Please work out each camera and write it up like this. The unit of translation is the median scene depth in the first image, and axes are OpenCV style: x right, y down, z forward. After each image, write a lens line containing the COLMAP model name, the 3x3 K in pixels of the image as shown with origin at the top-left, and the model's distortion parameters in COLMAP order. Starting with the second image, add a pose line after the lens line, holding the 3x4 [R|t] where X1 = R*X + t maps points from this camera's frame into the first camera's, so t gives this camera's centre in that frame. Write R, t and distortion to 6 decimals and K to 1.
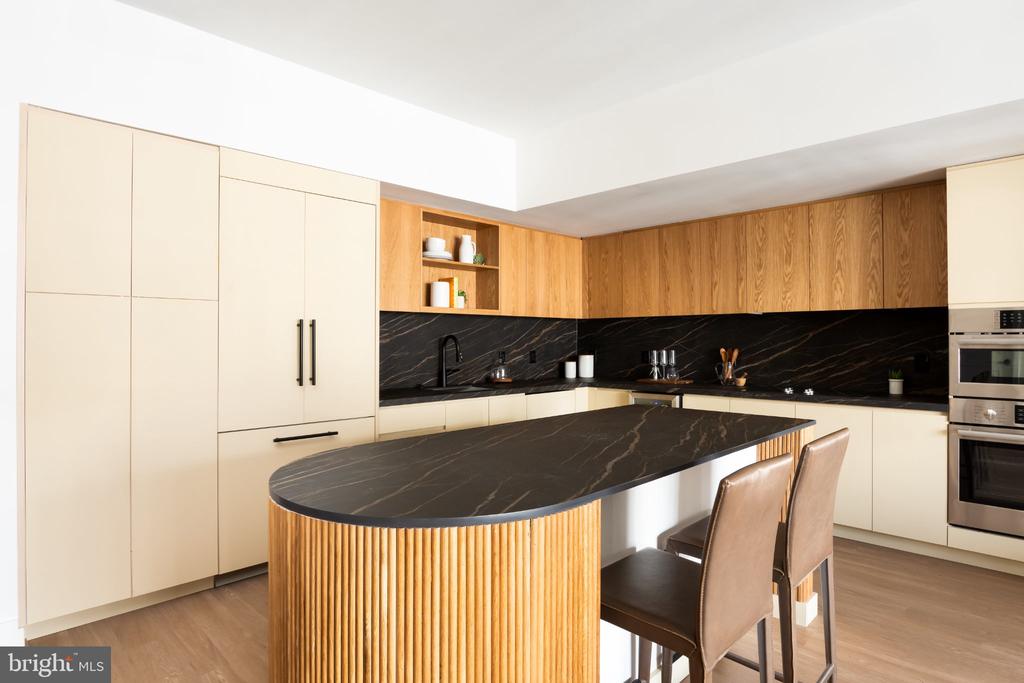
lens RADIAL K [[588.0, 0, 537.1], [0, 588.0, 338.0], [0, 0, 1]] dist [-0.003374, -0.001212]
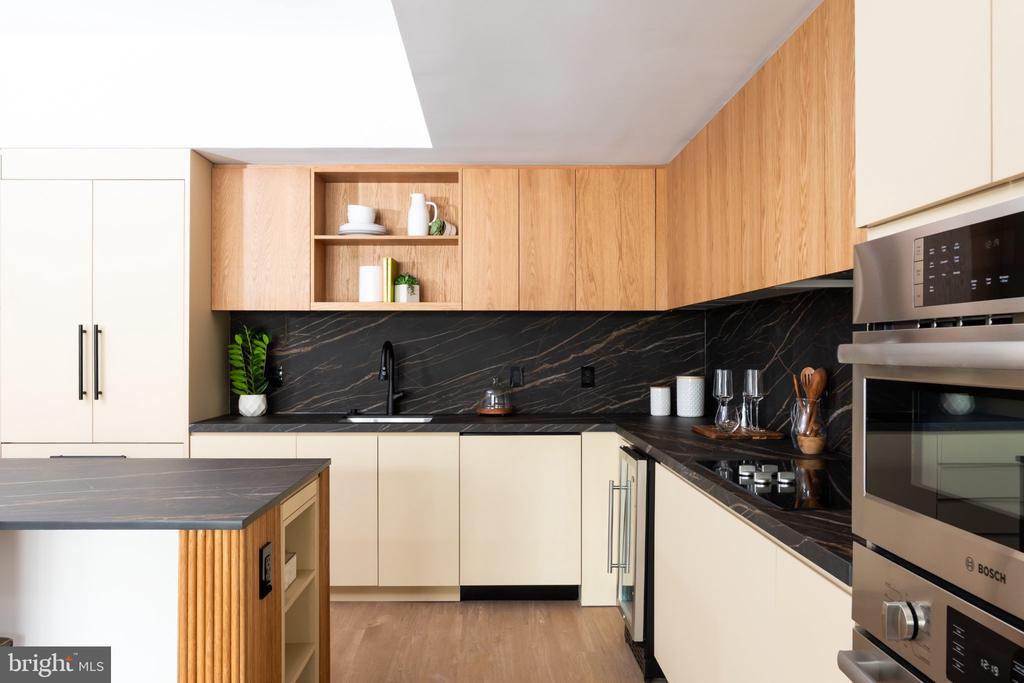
lens RADIAL K [[824.4, 0, 493.2], [0, 824.4, 345.5], [0, 0, 1]] dist [-0.000954, 0.004876]
pose [[0.681632, -0.001988, -0.731692, 0.648151], [0.001234, 0.999998, -0.001568, 0.001663], [0.731694, 0.000165, 0.681633, 0.421306]]
